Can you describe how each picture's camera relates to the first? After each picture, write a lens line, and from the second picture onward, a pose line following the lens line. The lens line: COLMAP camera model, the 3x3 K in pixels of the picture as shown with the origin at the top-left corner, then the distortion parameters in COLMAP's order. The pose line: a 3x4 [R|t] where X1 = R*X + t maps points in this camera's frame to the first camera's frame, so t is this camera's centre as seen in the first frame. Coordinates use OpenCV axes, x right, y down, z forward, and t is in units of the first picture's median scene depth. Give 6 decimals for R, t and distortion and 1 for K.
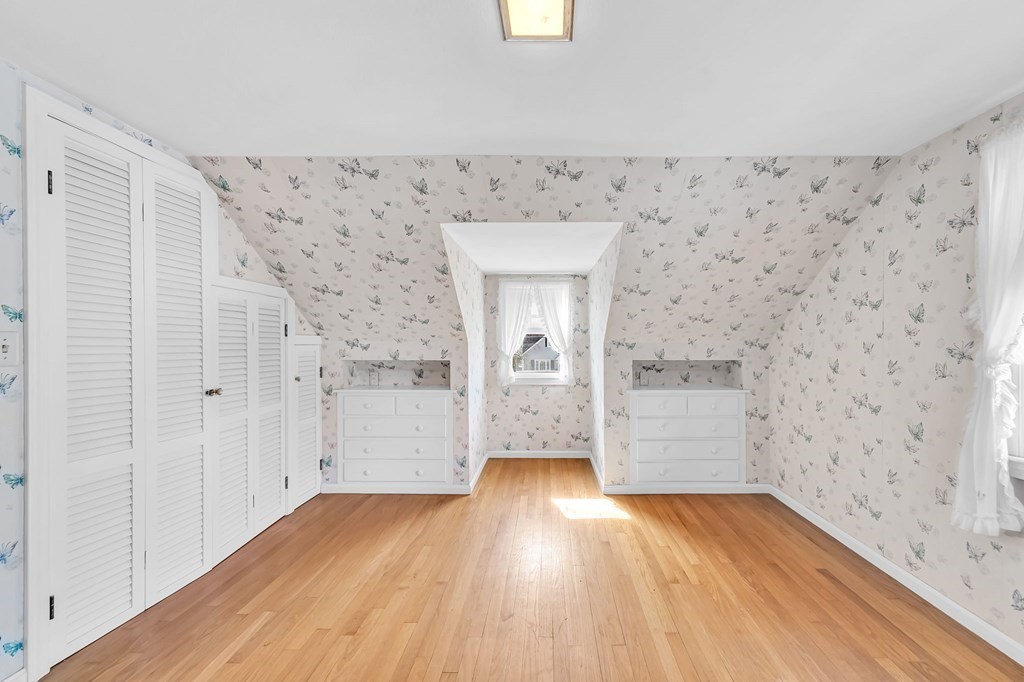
lens RADIAL K [[382.1, 0, 512.0], [0, 382.1, 341.0], [0, 0, 1]] dist [0.001692, 0.000069]
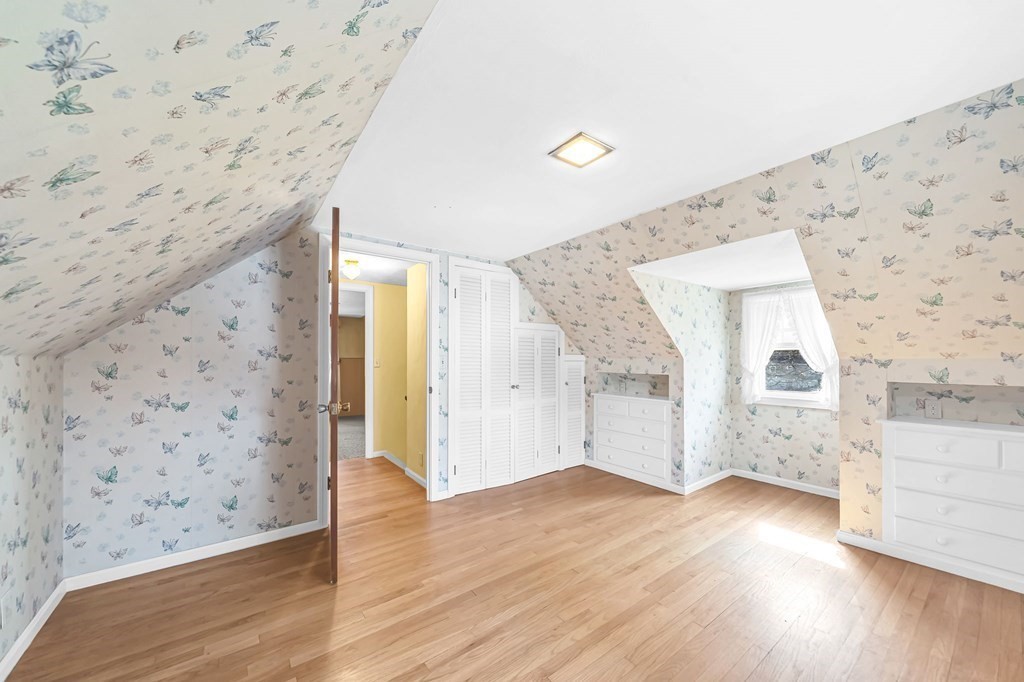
lens RADIAL K [[381.4, 0, 507.3], [0, 381.4, 352.5], [0, 0, 1]] dist [-0.000316, -0.000139]
pose [[0.588511, -0.016009, -0.808331, 0.489908], [0.005525, 0.999860, -0.015780, -0.001160], [0.808470, 0.004820, 0.588517, -0.076217]]
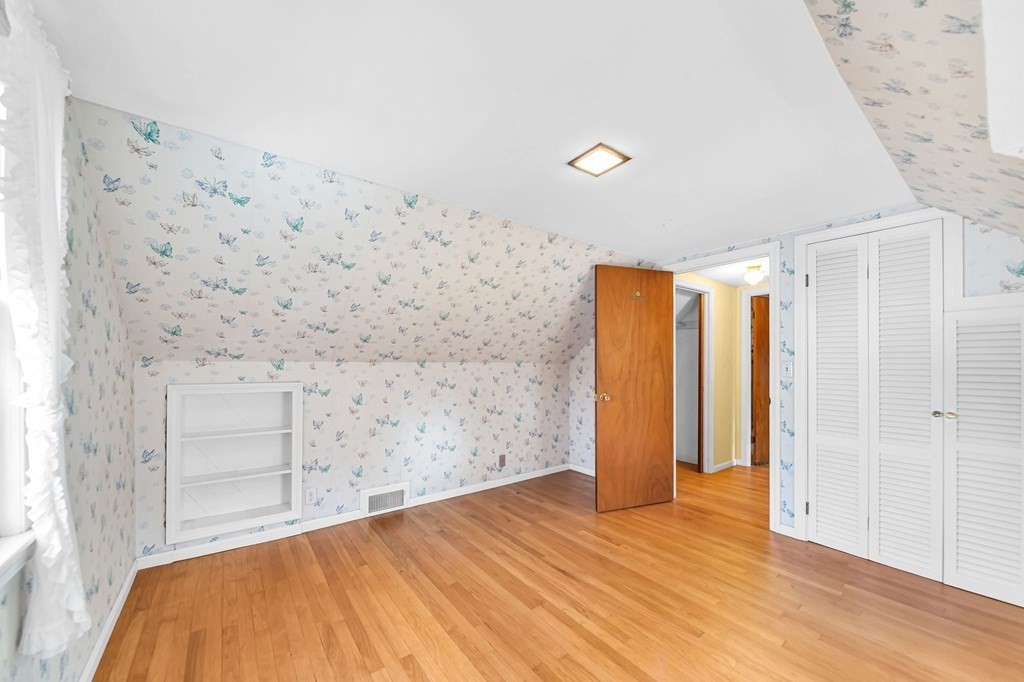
lens RADIAL K [[376.6, 0, 516.8], [0, 376.6, 352.4], [0, 0, 1]] dist [0.000637, -0.000110]
pose [[-0.802377, -0.021259, -0.596438, 0.543428], [0.000109, 0.999360, -0.035767, 0.002210], [0.596817, -0.028764, -0.801862, 0.823917]]
